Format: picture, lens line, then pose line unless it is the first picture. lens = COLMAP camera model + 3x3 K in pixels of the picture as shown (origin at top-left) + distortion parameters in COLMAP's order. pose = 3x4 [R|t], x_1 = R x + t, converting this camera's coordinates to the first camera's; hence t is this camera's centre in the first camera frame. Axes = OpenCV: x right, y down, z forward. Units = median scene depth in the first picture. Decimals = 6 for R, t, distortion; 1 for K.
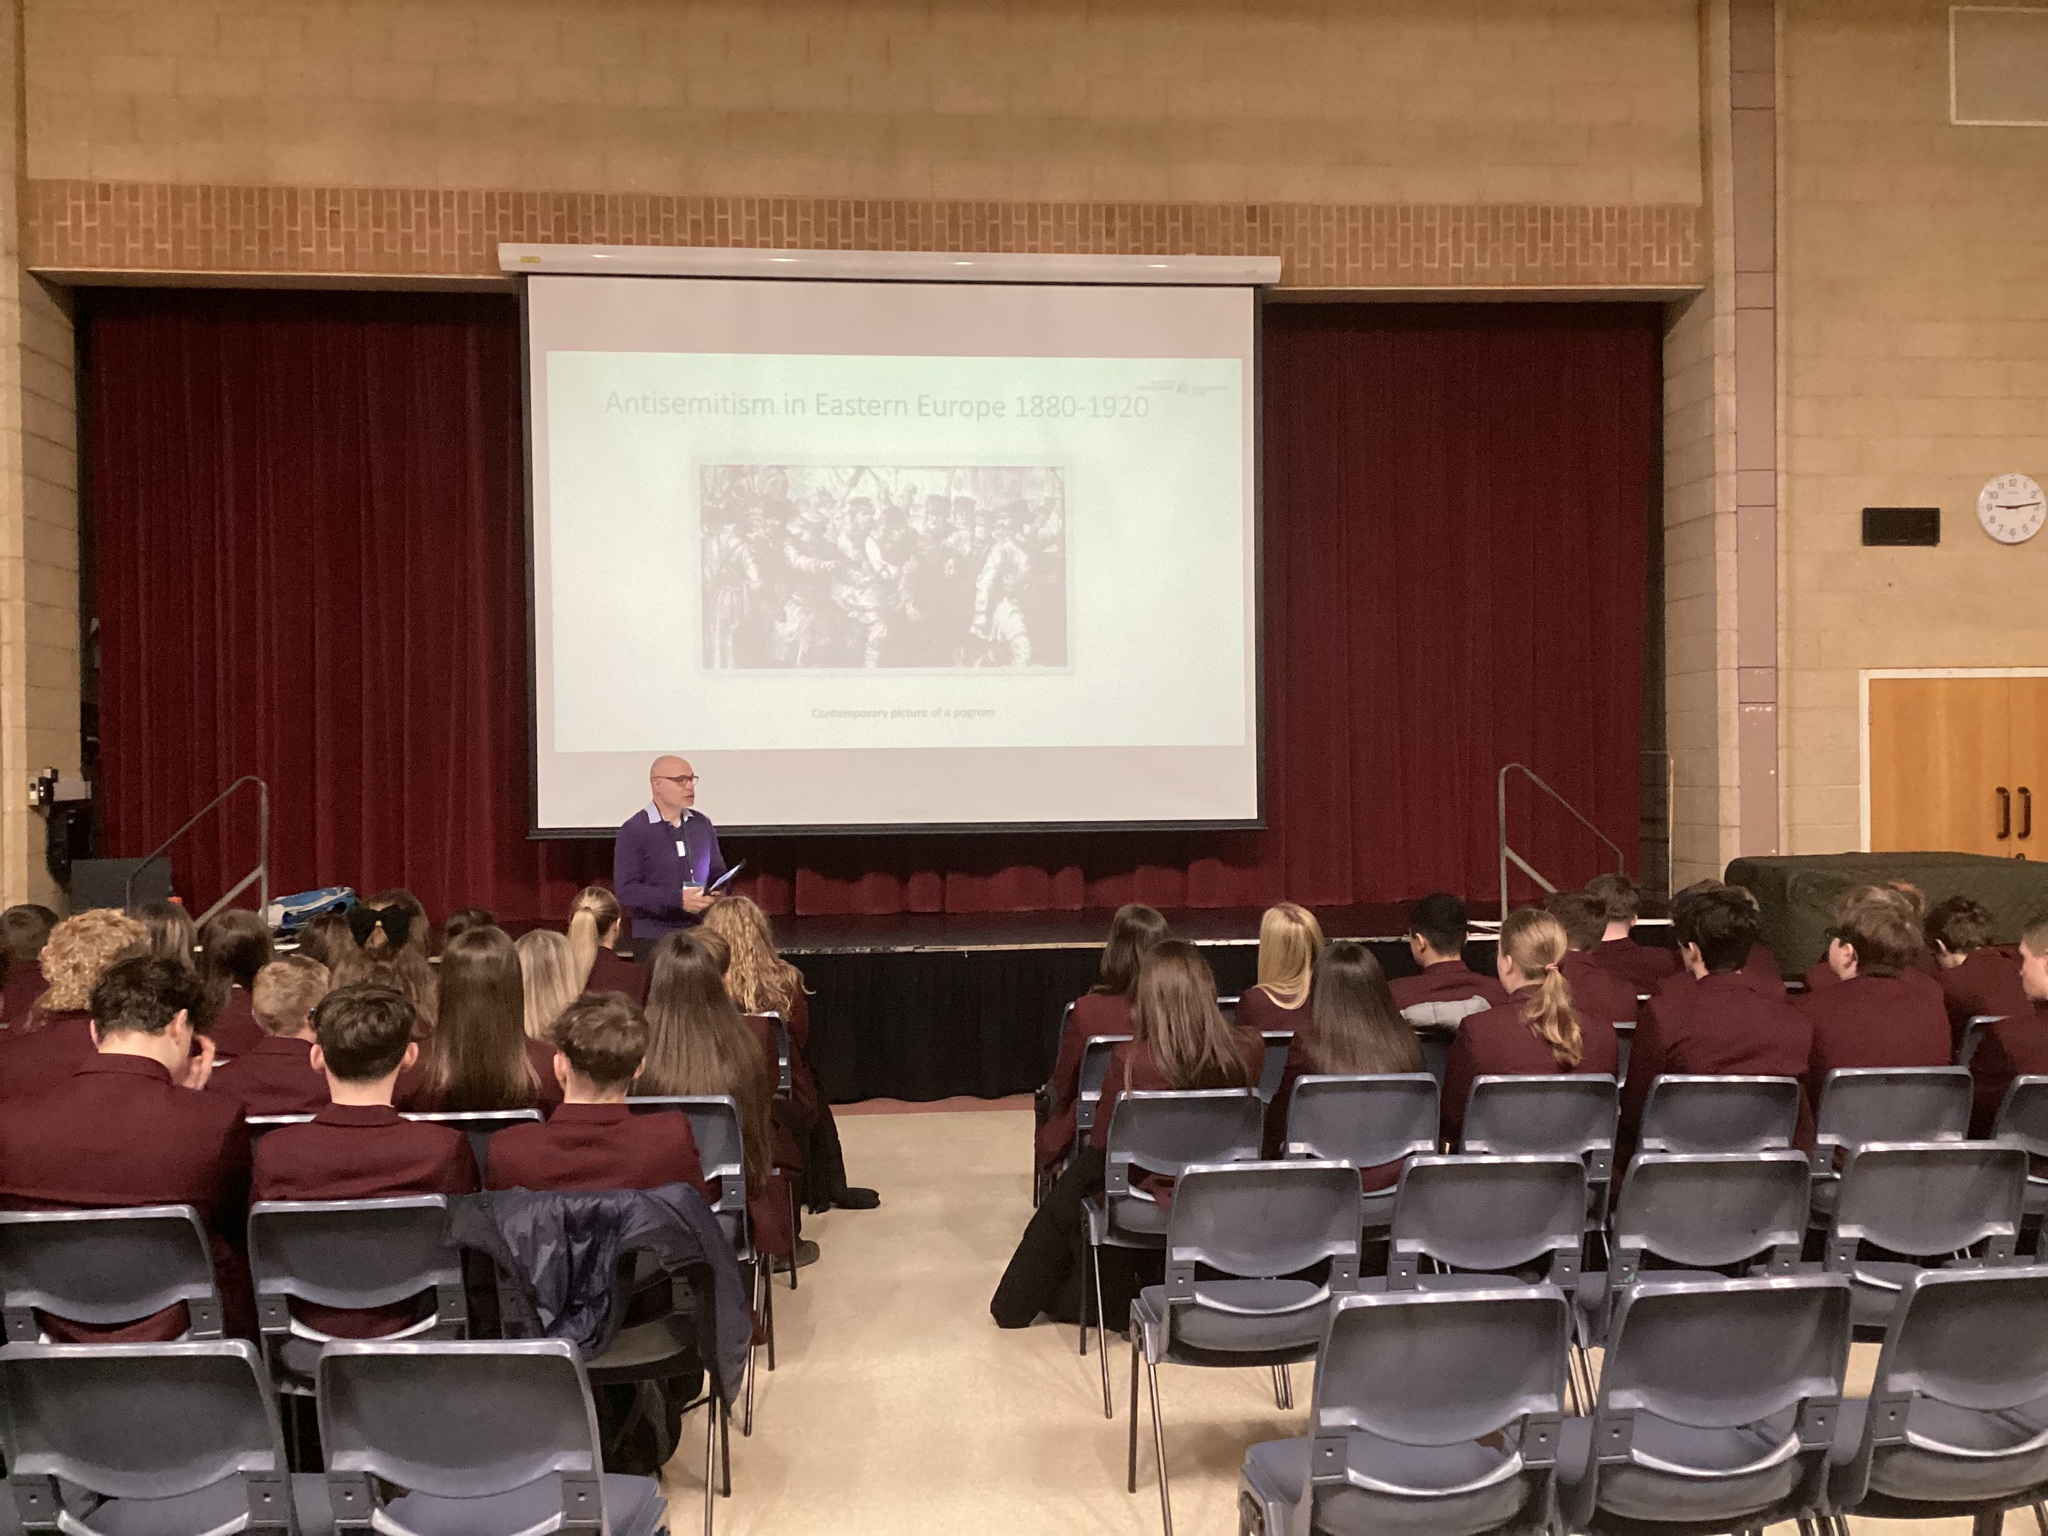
lens RADIAL K [[1853.6, 0, 1010.7], [0, 1853.6, 767.4], [0, 0, 1]] dist [0.112579, -0.224781]
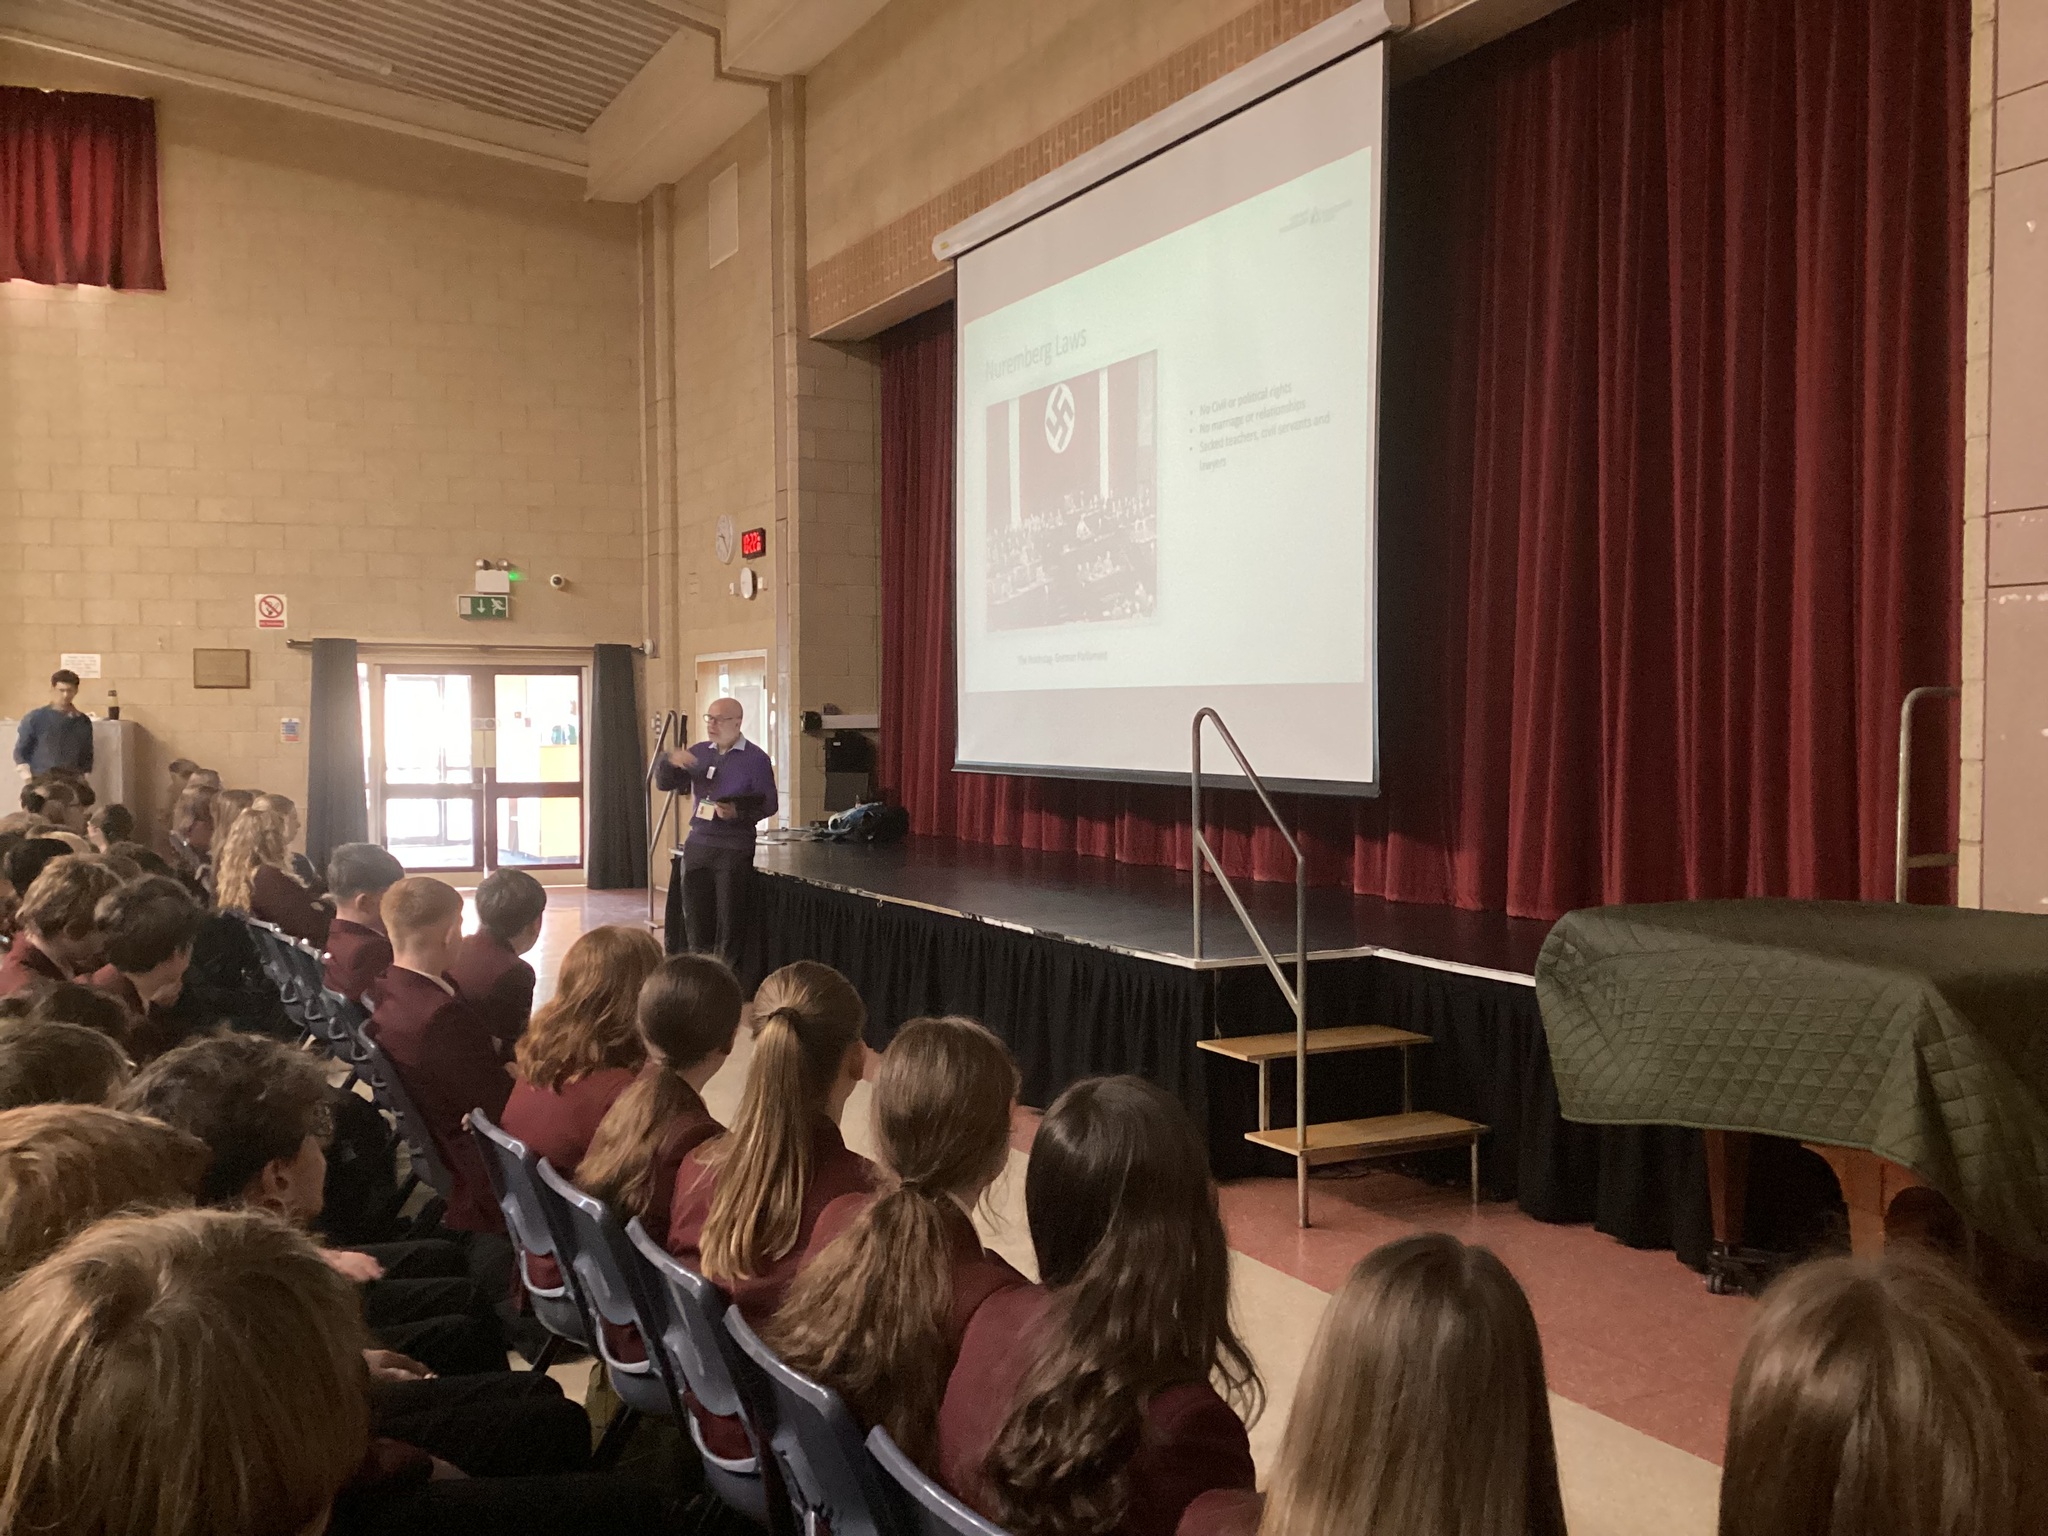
lens RADIAL K [[1853.6, 0, 1010.7], [0, 1853.6, 767.4], [0, 0, 1]] dist [0.112579, -0.224781]
pose [[0.374039, 0.035387, -0.926738, 0.752720], [-0.014806, 0.999372, 0.032184, -0.000152], [0.927295, 0.001684, 0.374328, 0.598851]]
